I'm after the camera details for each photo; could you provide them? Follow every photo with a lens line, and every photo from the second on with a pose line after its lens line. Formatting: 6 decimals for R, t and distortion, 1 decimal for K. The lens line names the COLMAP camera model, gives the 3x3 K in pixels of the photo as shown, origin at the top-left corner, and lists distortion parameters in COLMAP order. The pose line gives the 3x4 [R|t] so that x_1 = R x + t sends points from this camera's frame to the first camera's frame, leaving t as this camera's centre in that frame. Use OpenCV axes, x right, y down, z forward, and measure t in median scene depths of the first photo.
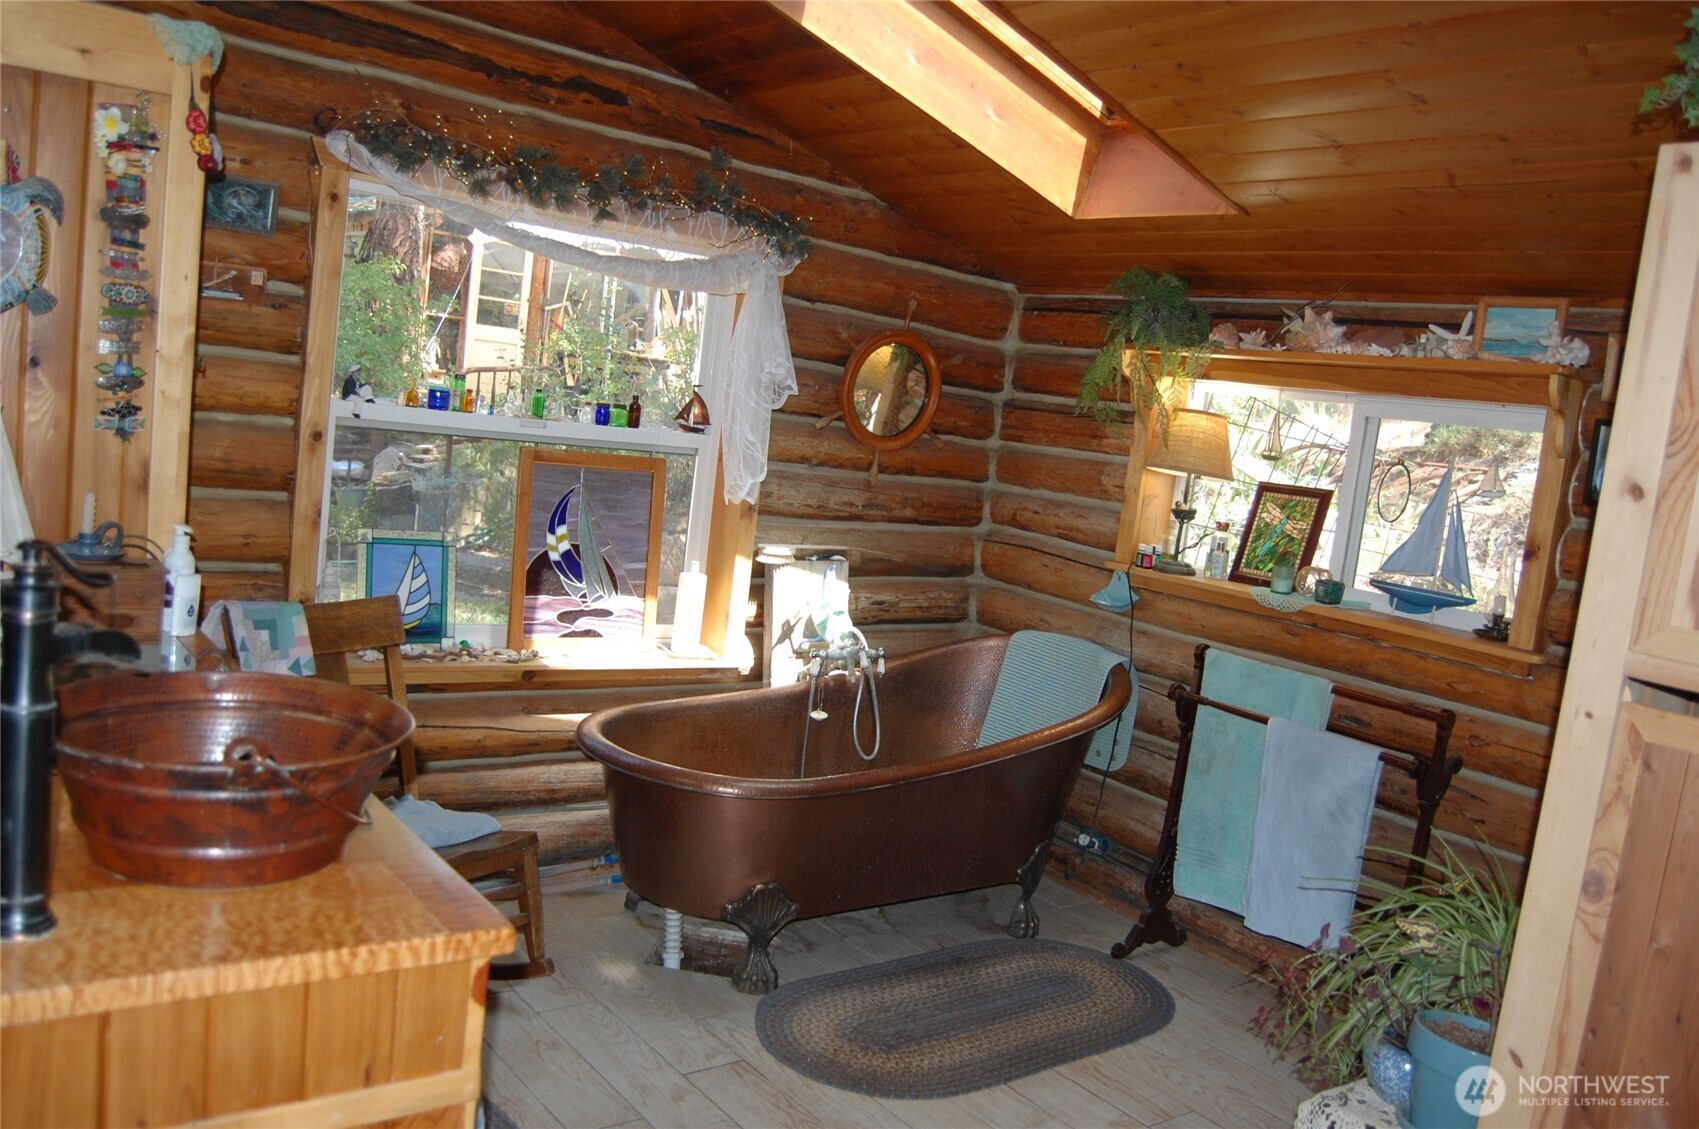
lens RADIAL K [[1326.0, 0, 850.5], [0, 1326.0, 567.3], [0, 0, 1]] dist [-0.081066, 0.014274]
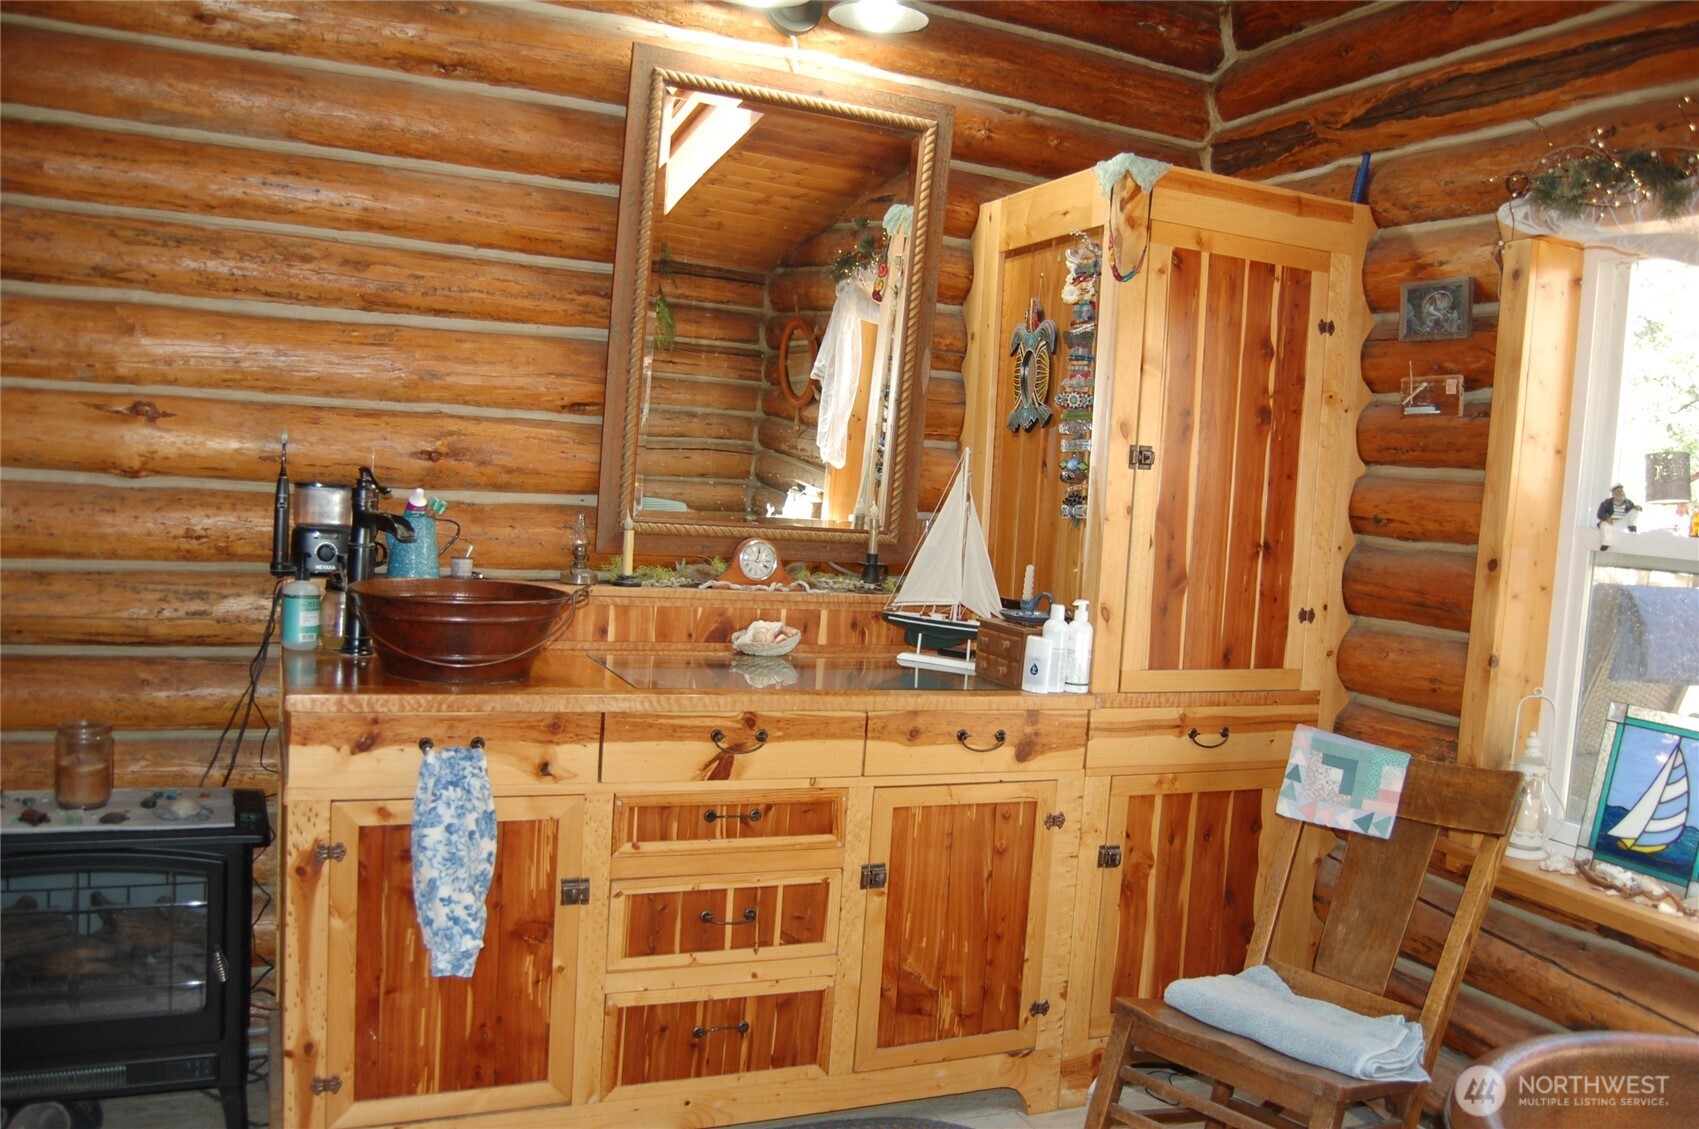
lens RADIAL K [[1326.0, 0, 849.2], [0, 1326.0, 561.9], [0, 0, 1]] dist [-0.081066, 0.014274]
pose [[-0.215222, -0.080632, -0.973231, 0.485838], [-0.216712, 0.975681, -0.032911, 0.012158], [0.952216, 0.203827, -0.227462, 0.836810]]
